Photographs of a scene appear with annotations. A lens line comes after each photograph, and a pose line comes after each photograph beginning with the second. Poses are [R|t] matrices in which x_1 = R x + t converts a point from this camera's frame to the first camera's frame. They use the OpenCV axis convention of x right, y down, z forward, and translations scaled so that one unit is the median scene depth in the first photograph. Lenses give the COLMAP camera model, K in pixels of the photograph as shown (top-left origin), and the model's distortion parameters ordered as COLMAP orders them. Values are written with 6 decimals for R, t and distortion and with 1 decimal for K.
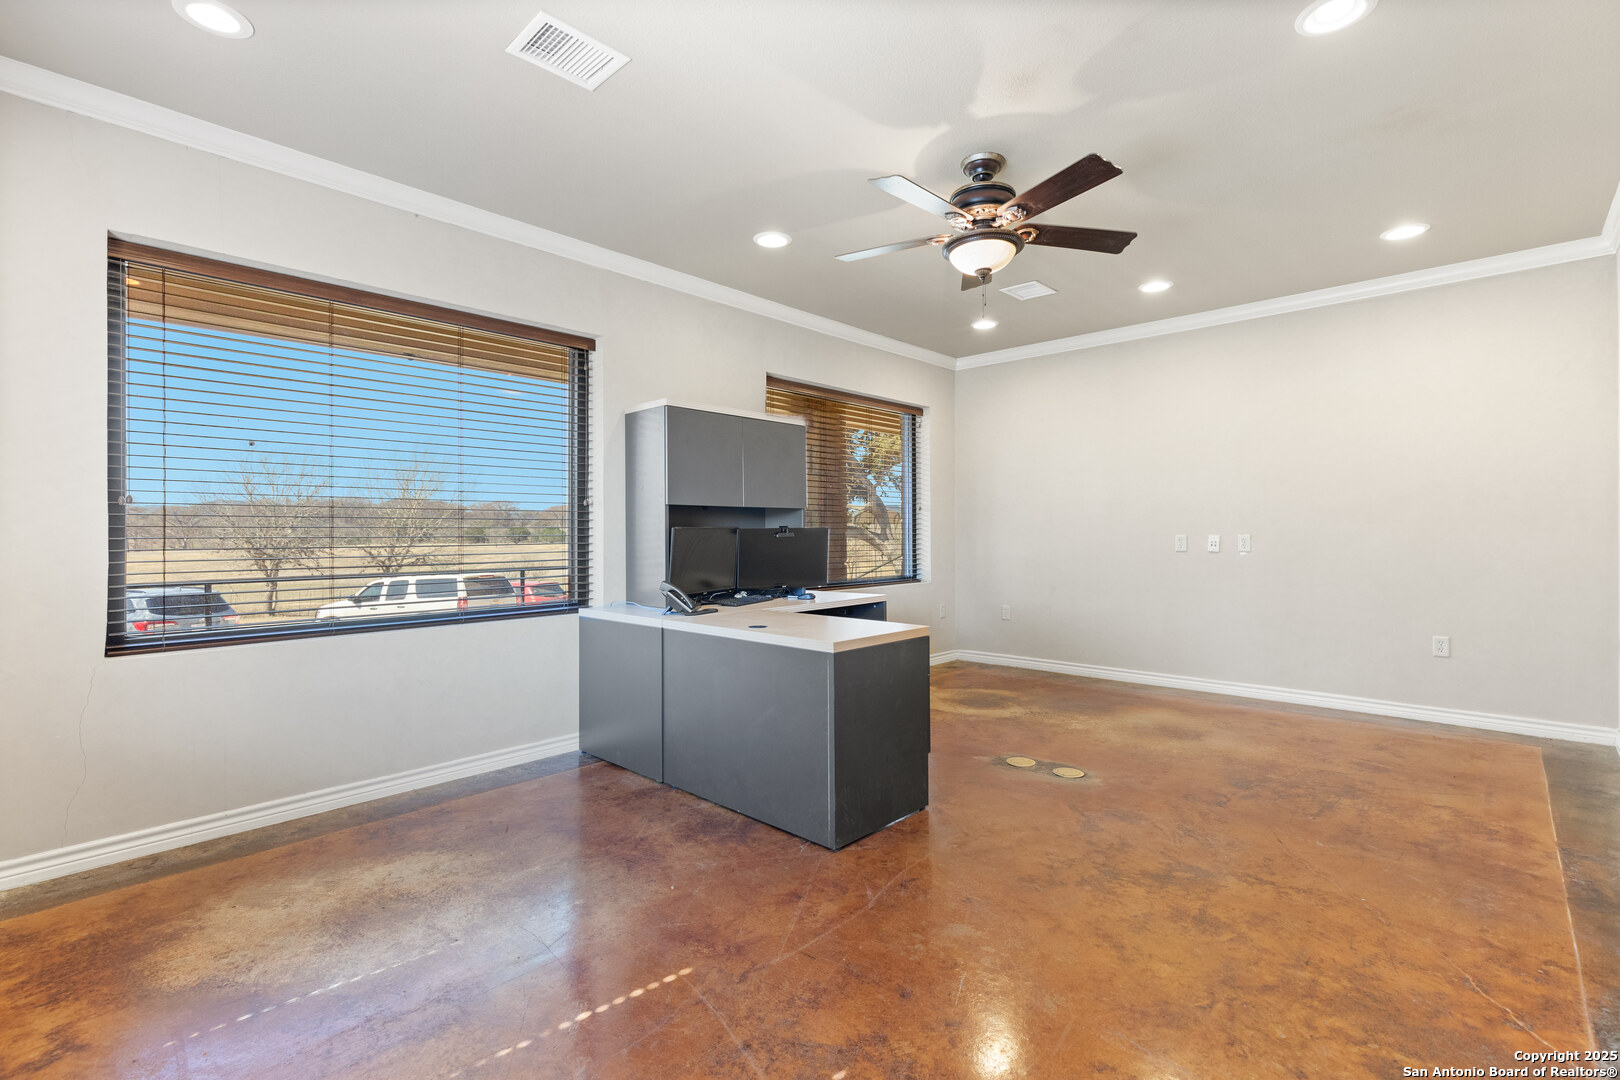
lens RADIAL K [[742.3, 0, 811.2], [0, 742.3, 534.5], [0, 0, 1]] dist [0.002800, 0.000215]
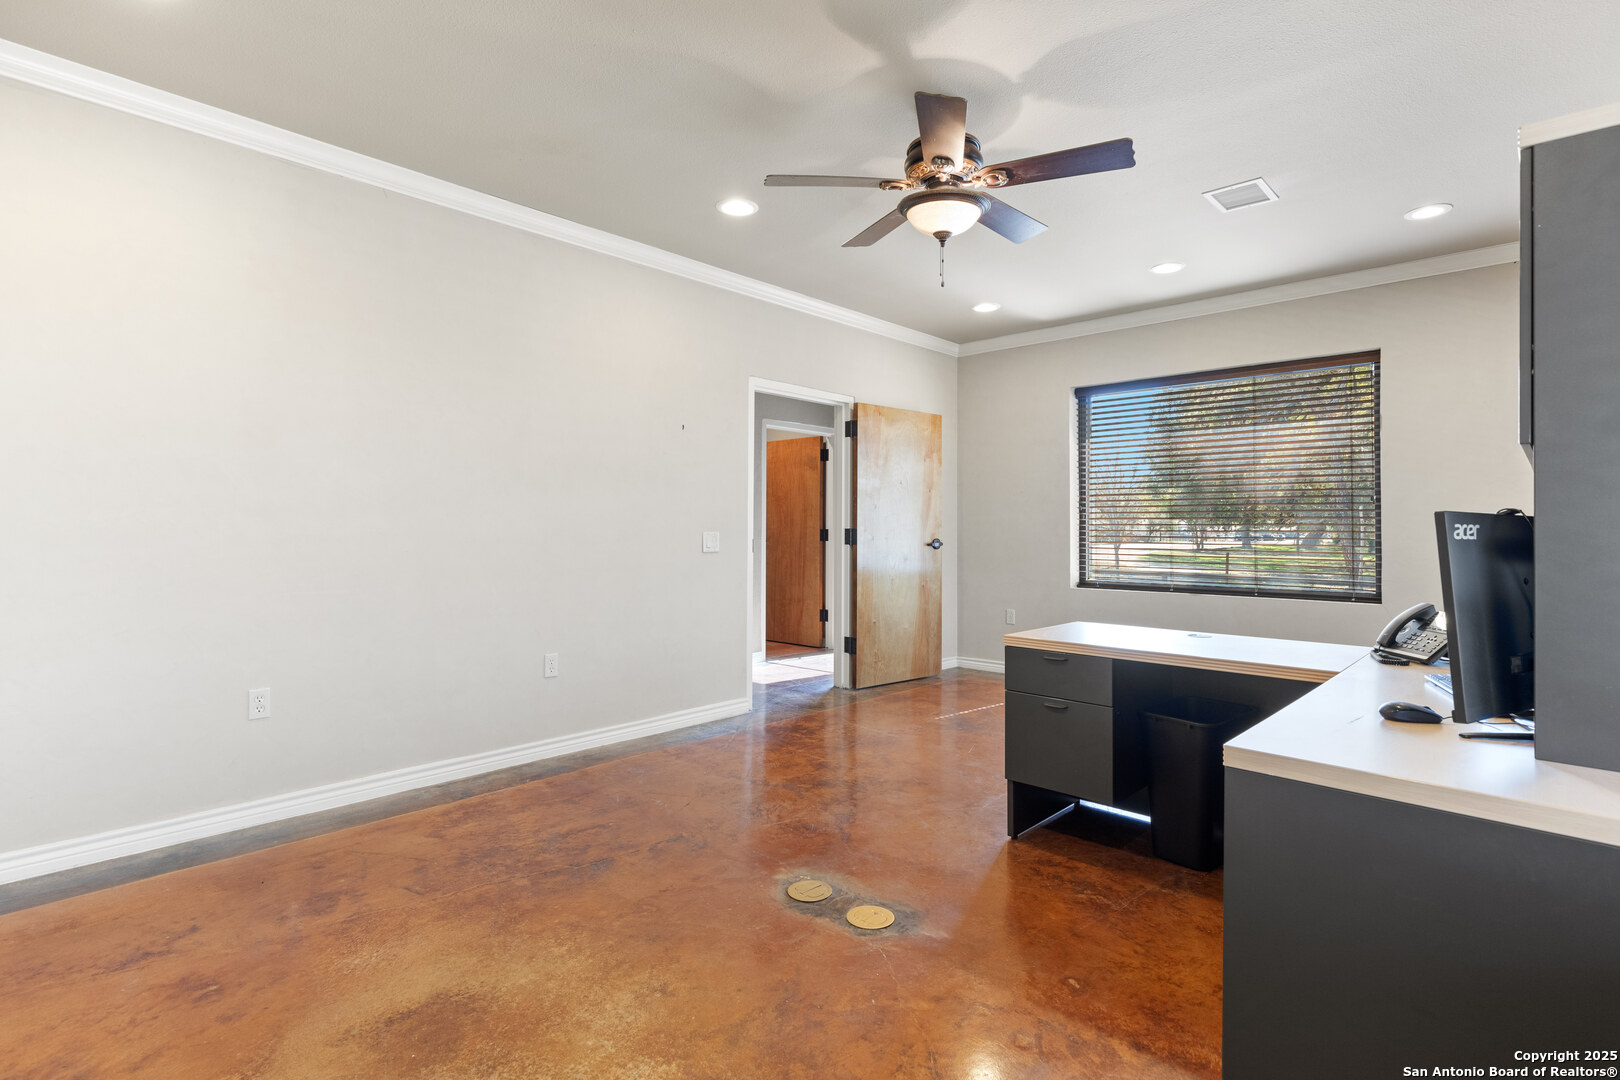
lens RADIAL K [[799.5, 0, 808.7], [0, 799.5, 532.6], [0, 0, 1]] dist [0.002364, 0.000154]
pose [[-0.999993, 0.002526, 0.002935, 0.420960], [0.002563, 0.999916, 0.012730, -0.012850], [-0.002902, 0.012737, -0.999915, 2.097990]]
